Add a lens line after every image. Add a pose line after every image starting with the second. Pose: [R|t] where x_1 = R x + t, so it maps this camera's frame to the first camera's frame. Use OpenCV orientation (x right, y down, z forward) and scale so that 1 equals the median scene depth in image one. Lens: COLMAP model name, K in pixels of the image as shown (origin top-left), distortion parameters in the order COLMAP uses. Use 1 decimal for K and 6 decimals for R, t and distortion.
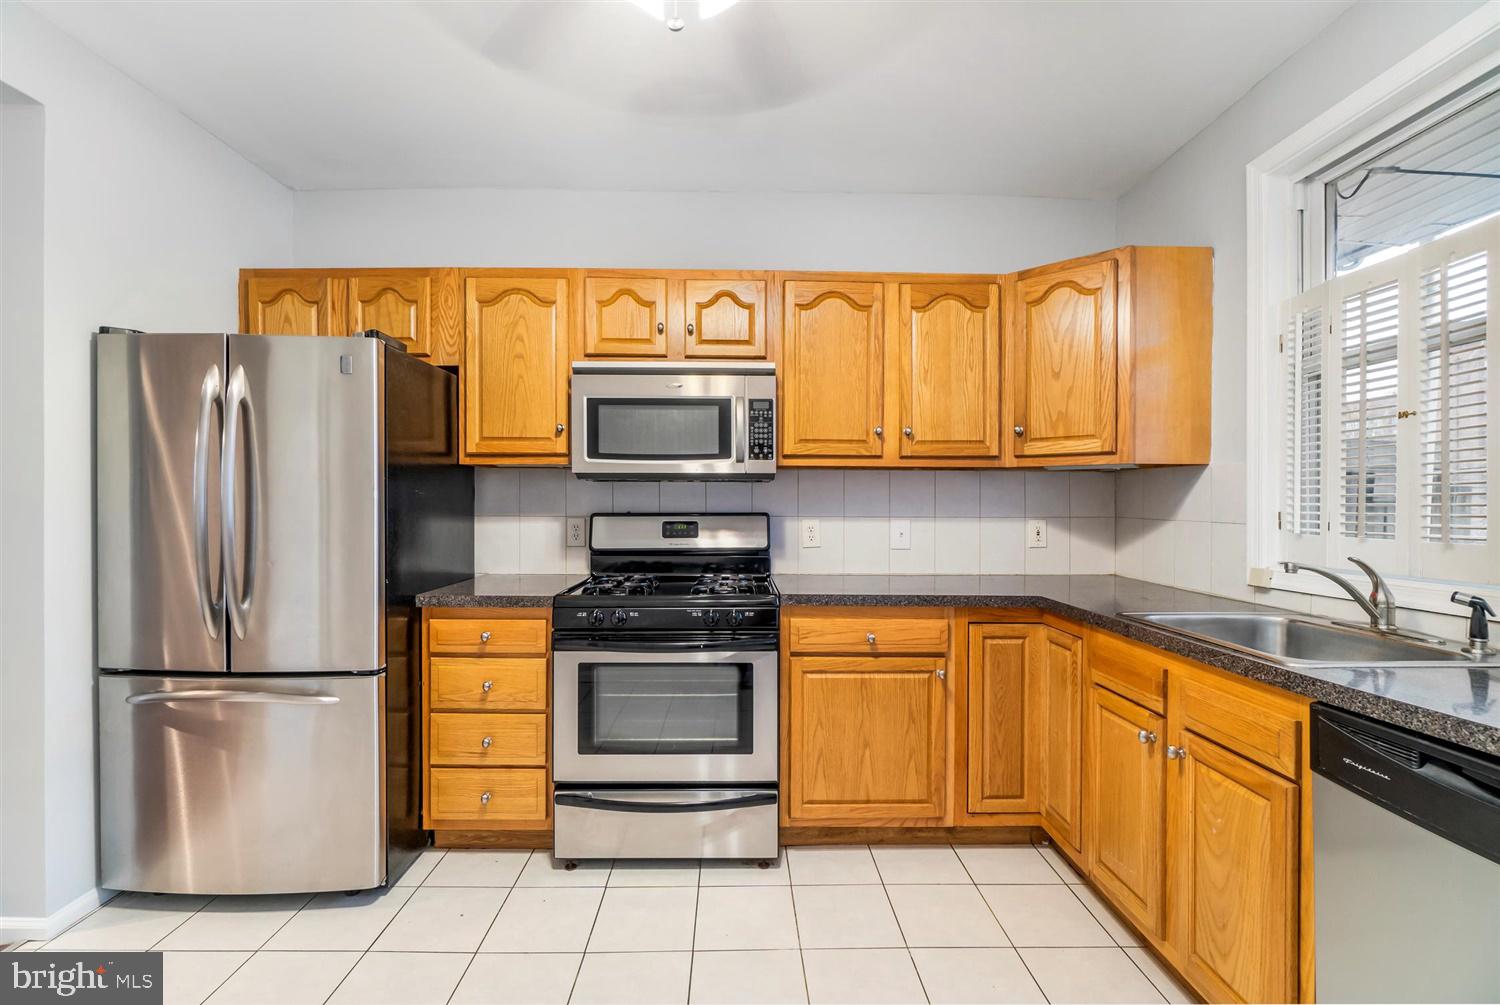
lens RADIAL K [[641.5, 0, 732.8], [0, 641.5, 533.8], [0, 0, 1]] dist [-0.003230, -0.000597]
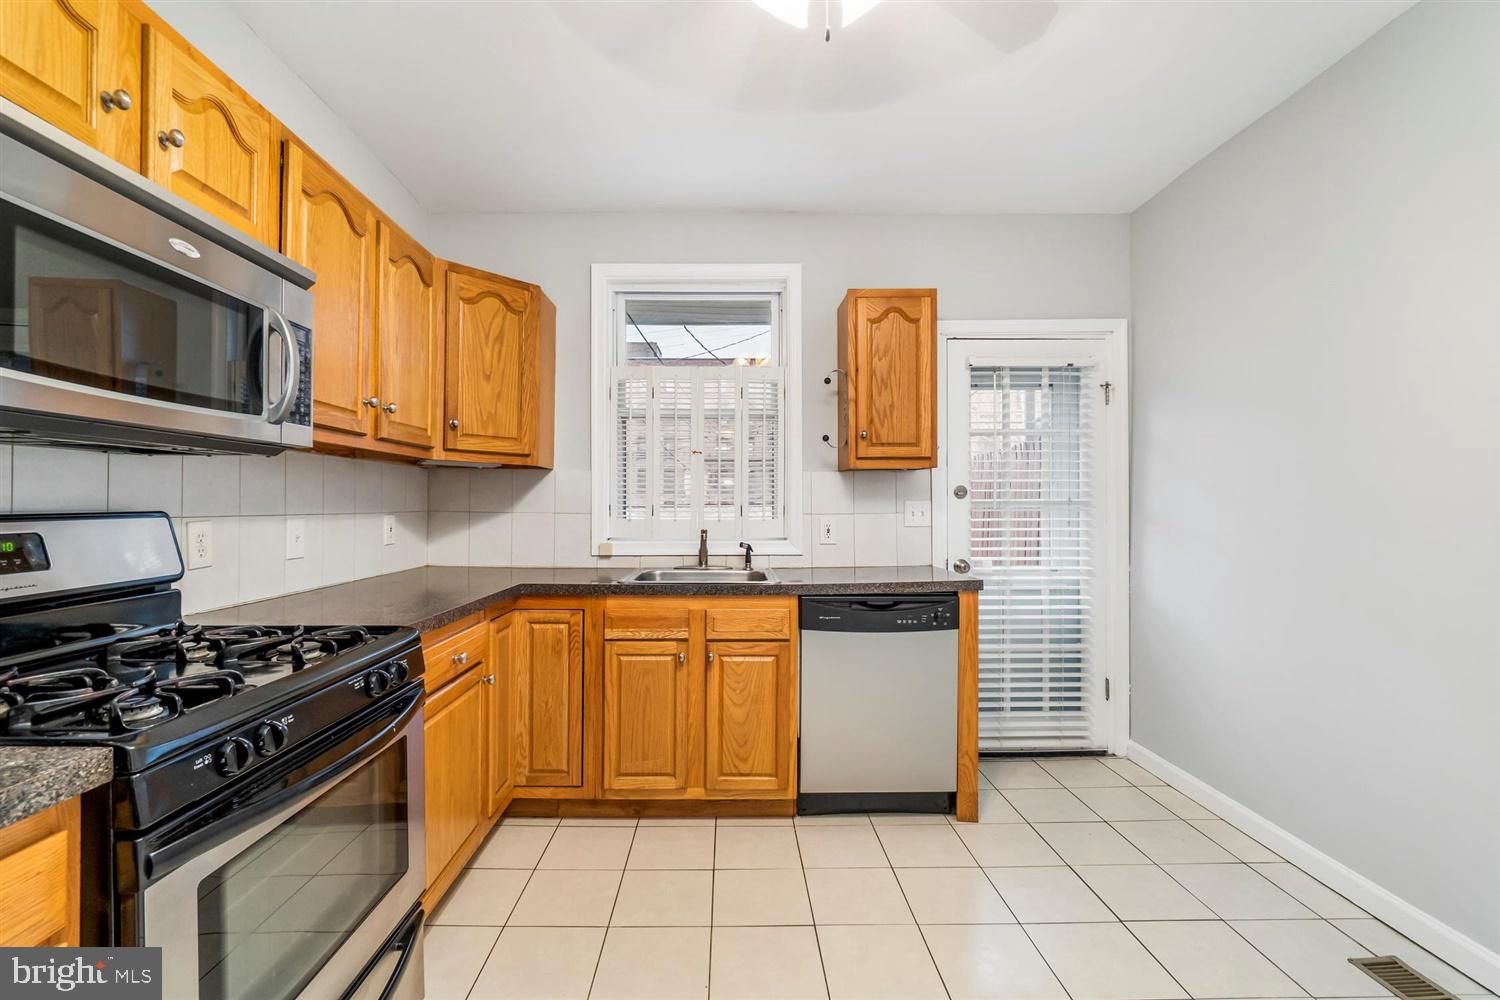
lens RADIAL K [[661.3, 0, 735.1], [0, 661.3, 529.4], [0, 0, 1]] dist [0.000317, 0.000227]
pose [[-0.002692, -0.040602, 0.999172, -0.614814], [0.041693, 0.998302, 0.040679, -0.024184], [-0.999127, 0.041768, -0.000995, 0.614551]]
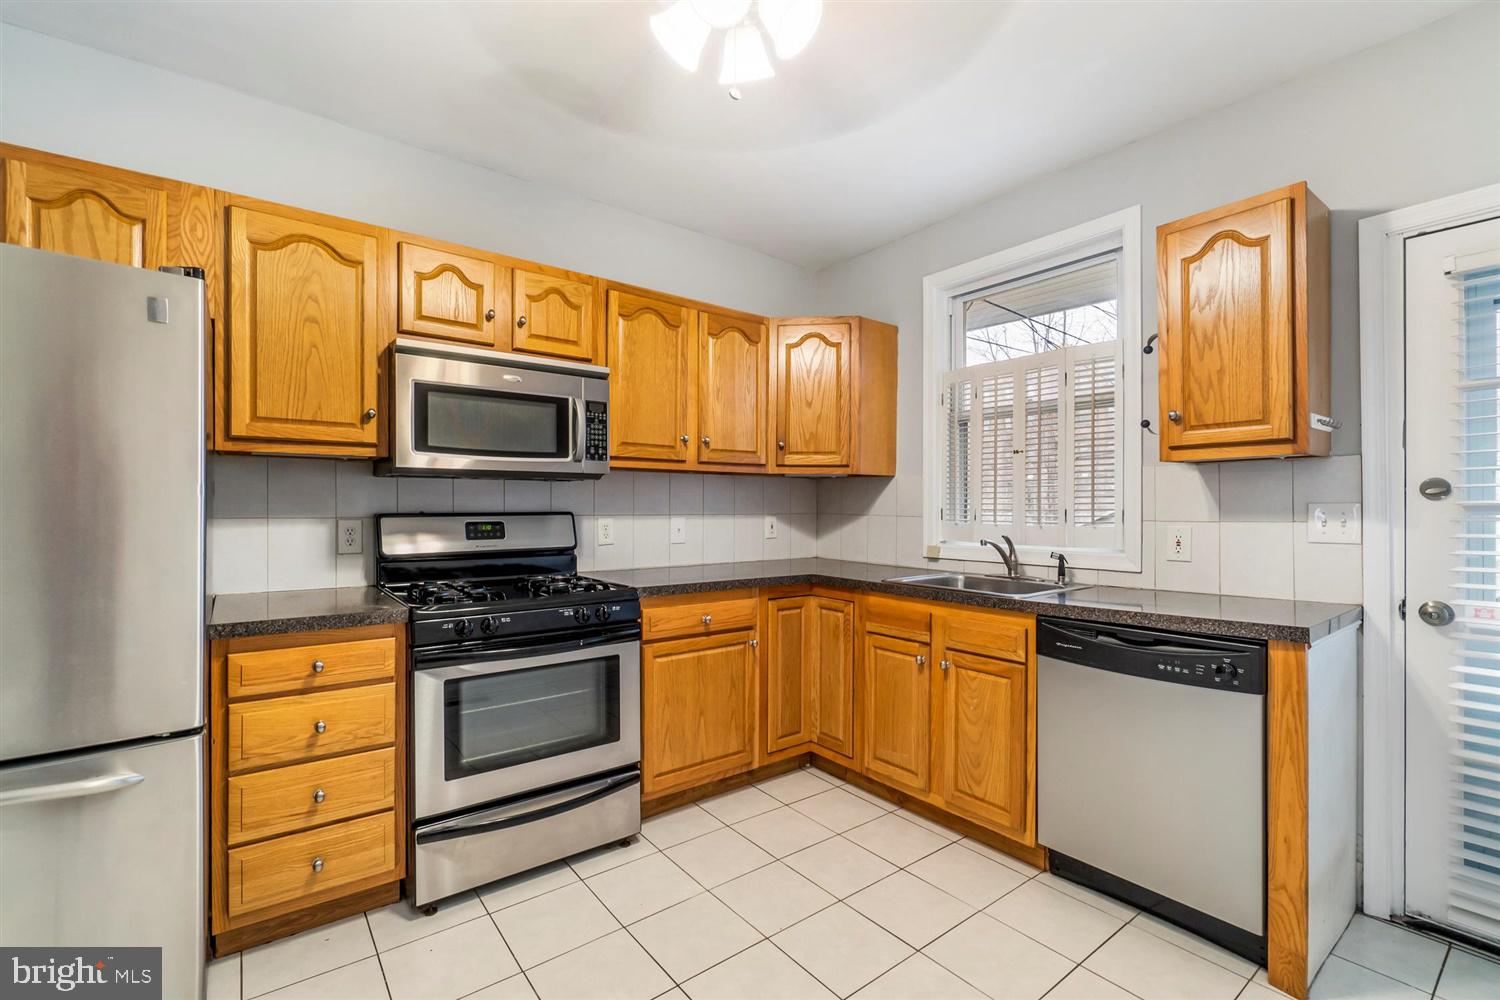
lens RADIAL K [[663.3, 0, 731.1], [0, 663.3, 541.2], [0, 0, 1]] dist [-0.001105, -0.000214]
pose [[0.804735, -0.033109, 0.592710, -0.436290], [0.026275, 0.999452, 0.020155, -0.001293], [-0.593053, -0.000646, 0.805163, 0.012285]]
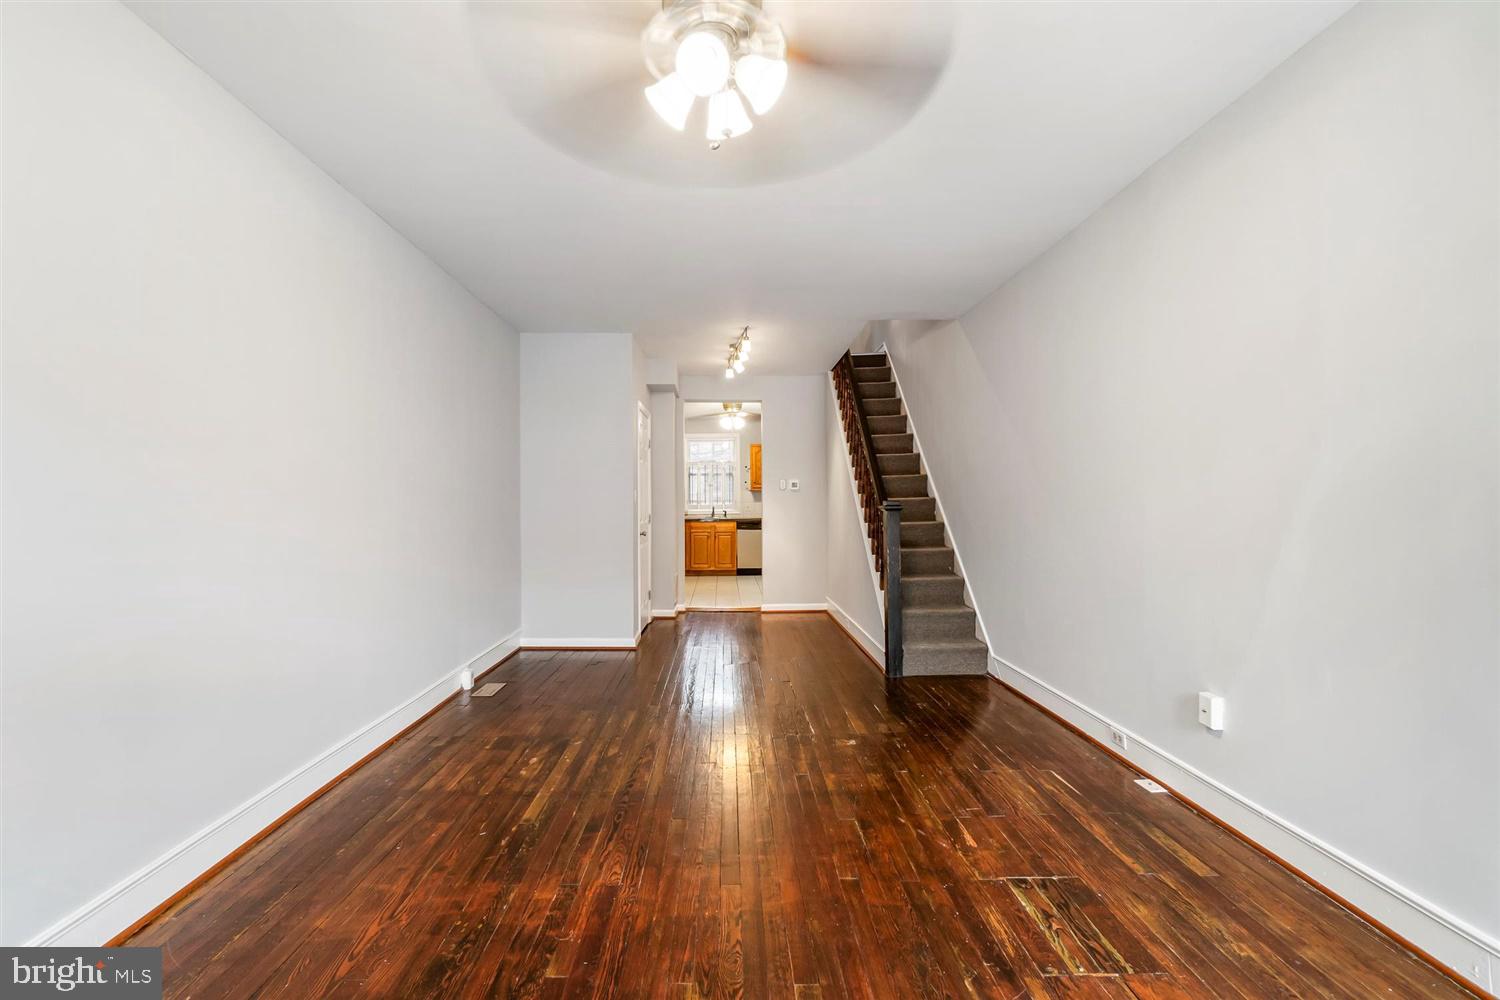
lens RADIAL K [[657.6, 0, 750.0], [0, 657.6, 500.0], [0, 0, 1]] dist [-0.000823, 0.000256]
pose [[-0.022750, 0.001322, 0.999740, -4.105353], [0.048944, 0.998802, -0.000207, -0.009522], [-0.998542, 0.048926, -0.022787, 0.515900]]
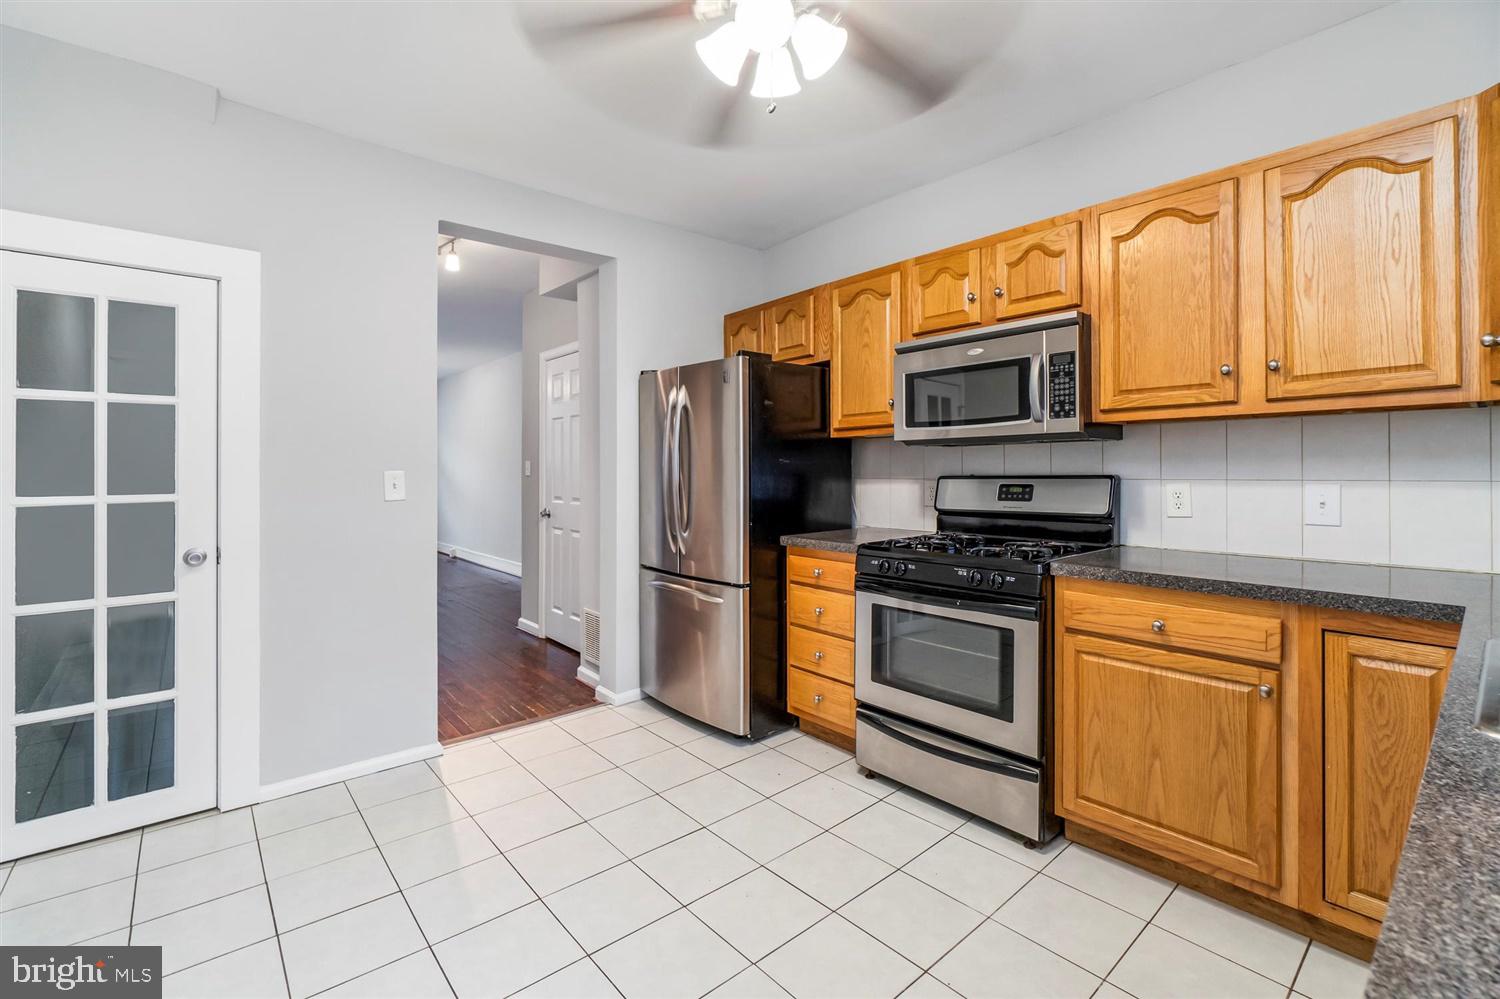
lens RADIAL K [[657.6, 0, 750.0], [0, 657.6, 499.5], [0, 0, 1]] dist [-0.000823, 0.000256]
pose [[0.644252, 0.025247, -0.764397, 0.503461], [-0.024832, 0.999619, 0.012087, 0.002044], [0.764410, 0.011195, 0.644633, 0.045726]]
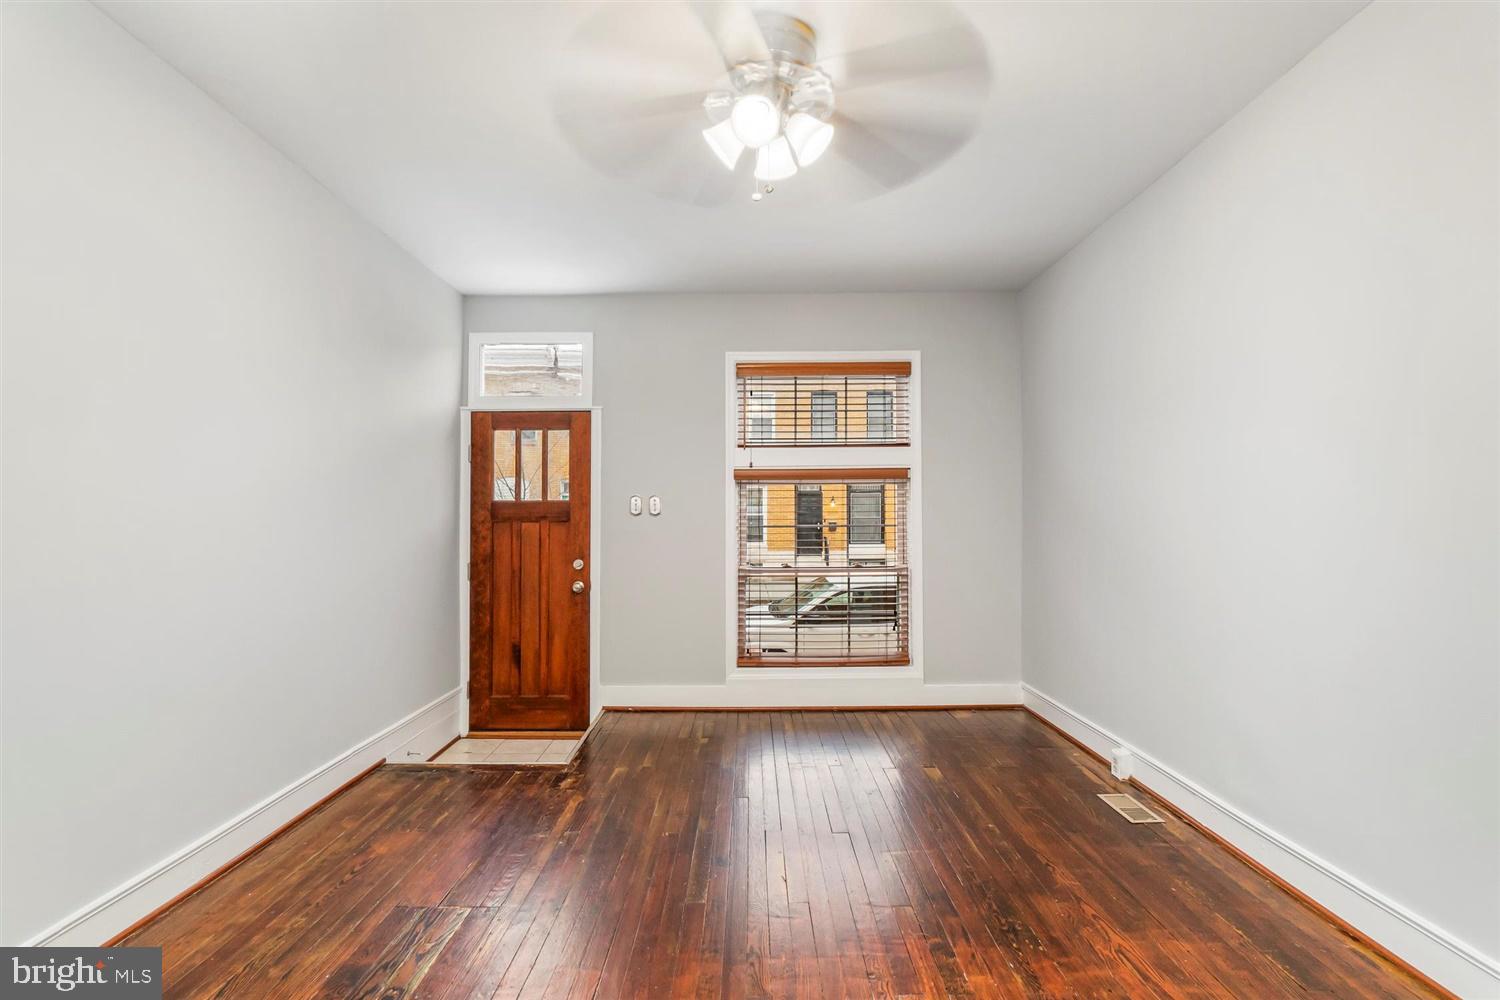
lens RADIAL K [[704.5, 0, 762.8], [0, 704.5, 533.8], [0, 0, 1]] dist [-0.003972, -0.000009]
pose [[0.007039, 0.021103, -0.999753, -2.418348], [-0.036635, 0.999112, 0.020831, -0.001089], [0.999304, 0.036479, 0.007806, 0.529096]]
